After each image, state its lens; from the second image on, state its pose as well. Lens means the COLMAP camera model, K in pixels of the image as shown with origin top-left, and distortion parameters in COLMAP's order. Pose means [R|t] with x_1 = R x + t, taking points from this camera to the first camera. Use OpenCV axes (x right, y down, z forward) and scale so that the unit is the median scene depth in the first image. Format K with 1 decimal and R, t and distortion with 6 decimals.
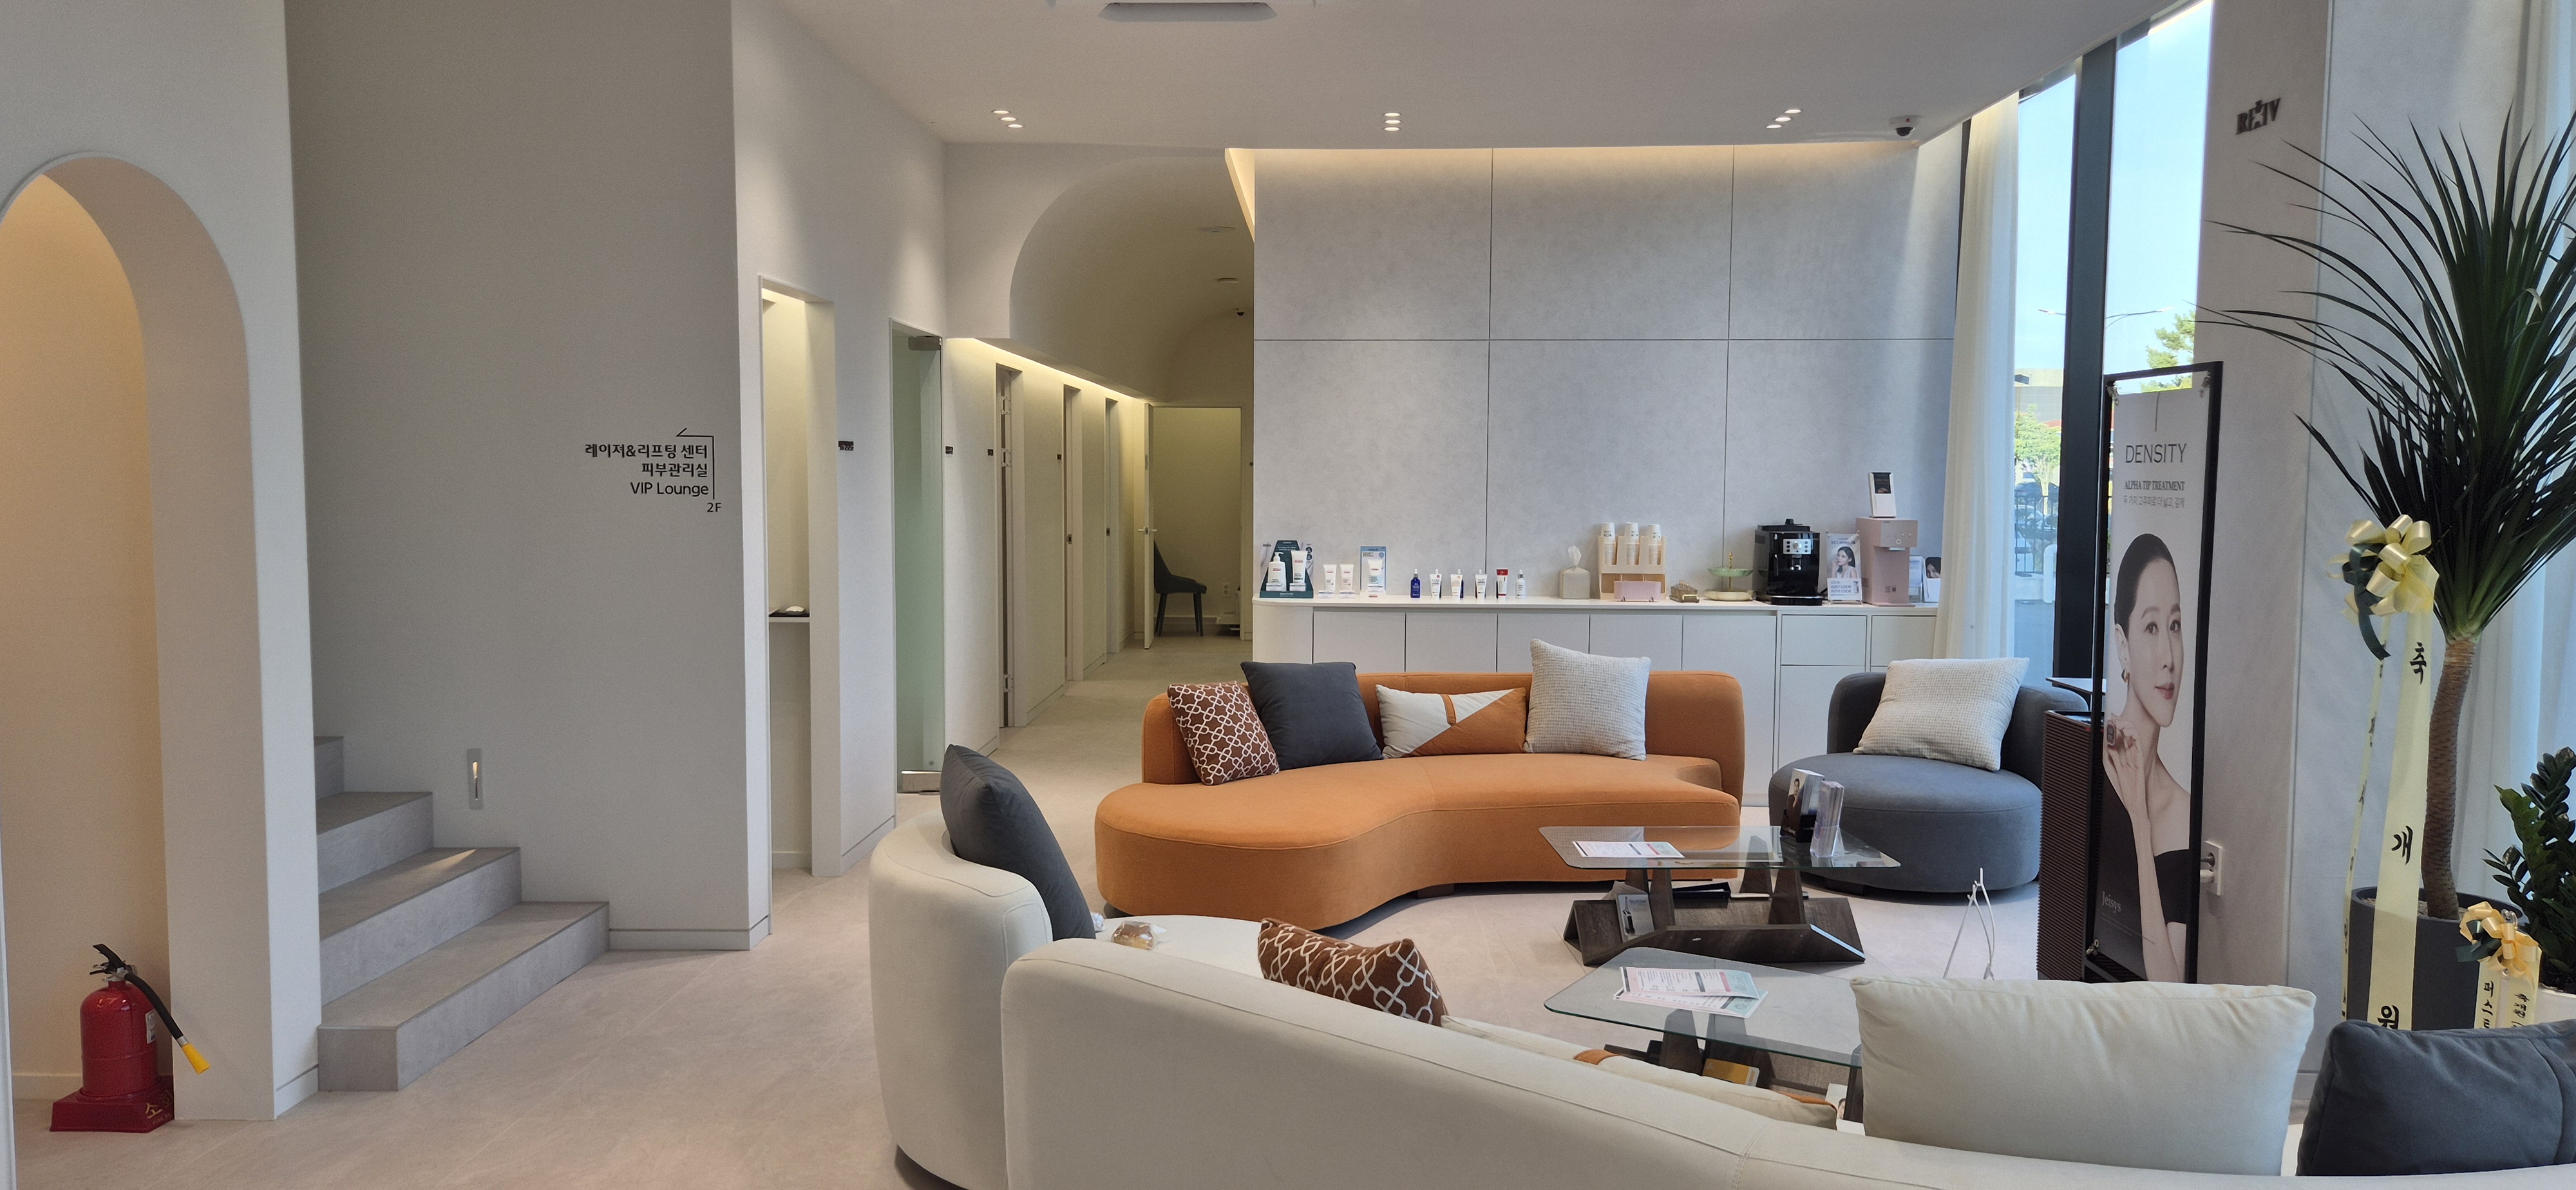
lens RADIAL K [[1732.8, 0, 1288.0], [0, 1732.8, 595.0], [0, 0, 1]] dist [0.000621, -0.000010]
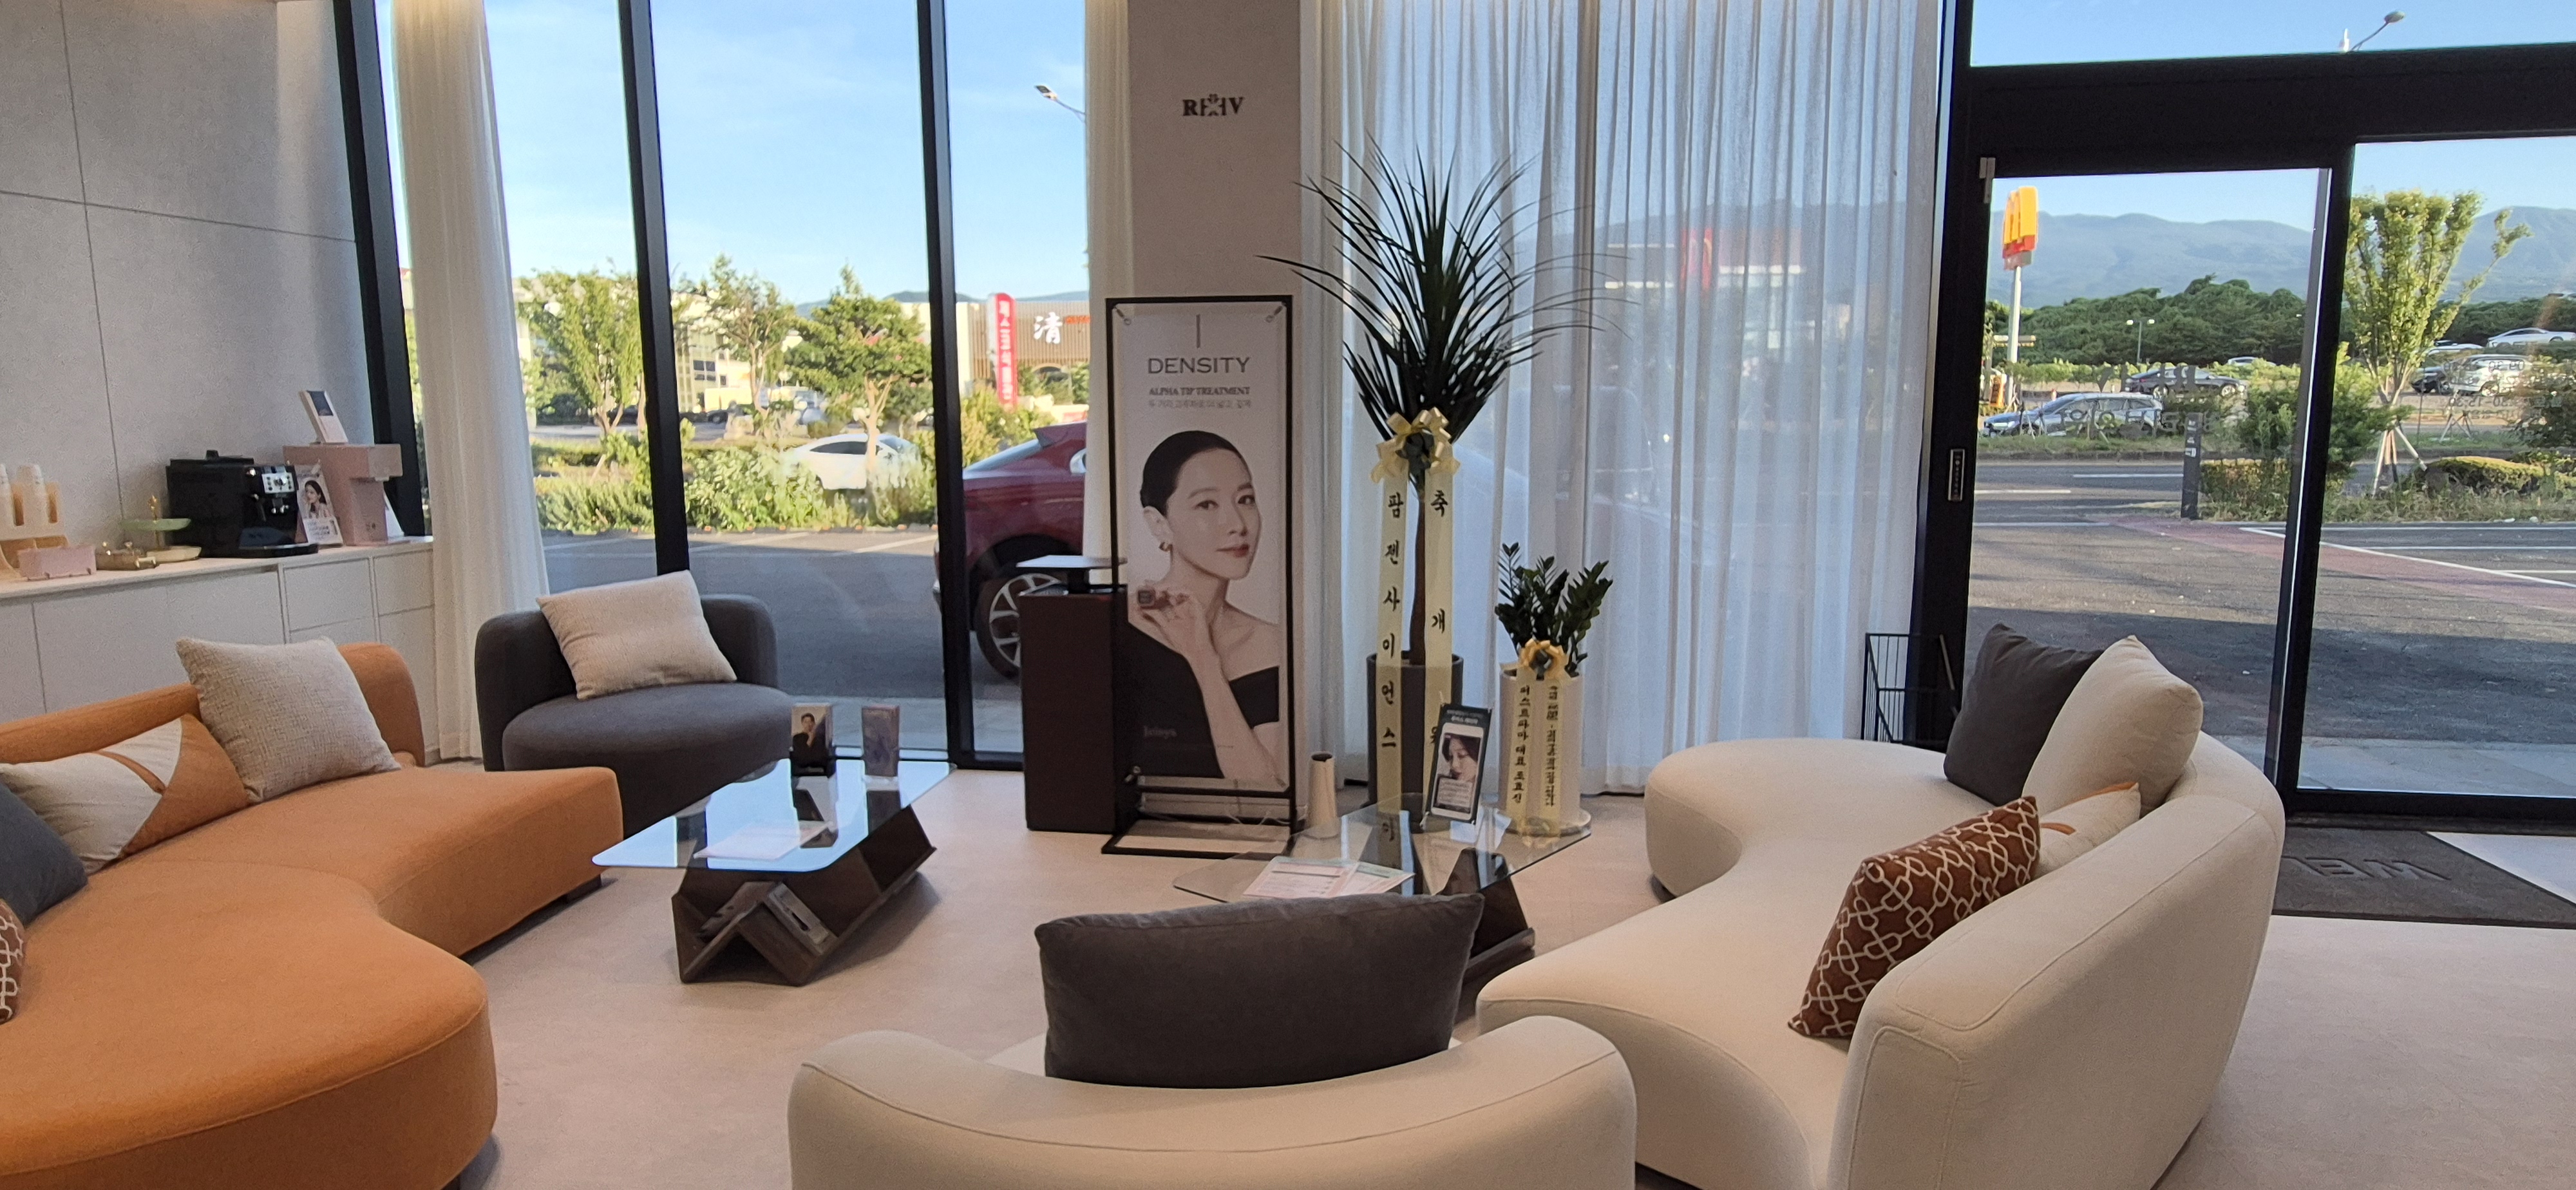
lens RADIAL K [[1349.7, 0, 1288.0], [0, 1349.7, 595.0], [0, 0, 1]] dist [-0.002268, -0.000491]
pose [[0.123832, -0.136285, 0.982900, -0.266136], [0.075257, 0.988961, 0.127644, -0.021002], [-0.989445, 0.058164, 0.132721, 0.458694]]
